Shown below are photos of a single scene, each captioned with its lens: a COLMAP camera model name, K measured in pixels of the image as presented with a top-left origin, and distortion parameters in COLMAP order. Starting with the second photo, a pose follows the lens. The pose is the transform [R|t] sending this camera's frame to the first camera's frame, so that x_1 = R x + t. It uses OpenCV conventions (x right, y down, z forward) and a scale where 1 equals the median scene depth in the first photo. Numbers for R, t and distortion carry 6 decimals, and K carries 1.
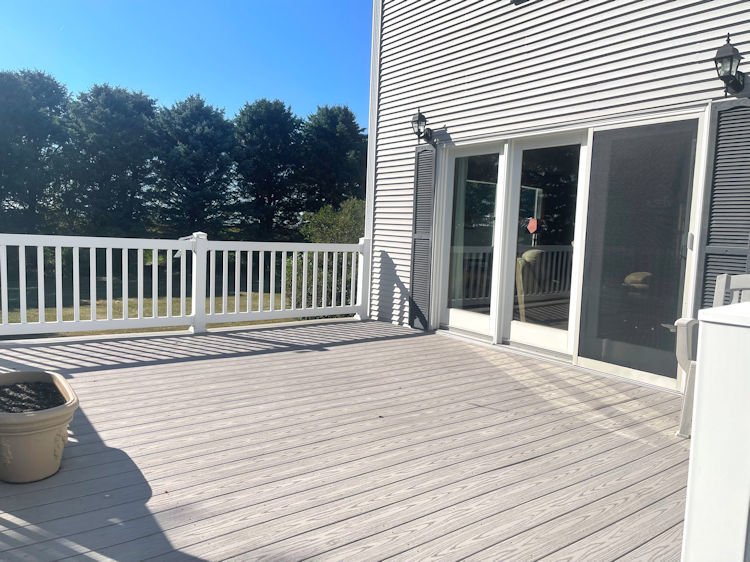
lens RADIAL K [[574.3, 0, 374.2], [0, 574.3, 279.2], [0, 0, 1]] dist [0.040655, -0.048551]
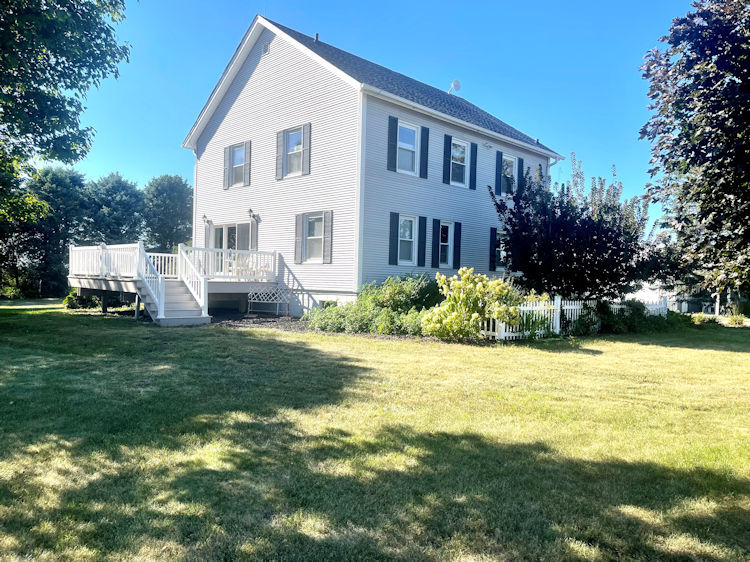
lens RADIAL K [[574.3, 0, 375.0], [0, 574.3, 283.9], [0, 0, 1]] dist [0.040655, -0.048551]
pose [[0.990178, -0.015045, 0.139001, 0.119992], [0.025350, 0.997034, -0.072664, 0.072619], [-0.137495, 0.075474, 0.987623, -0.470169]]
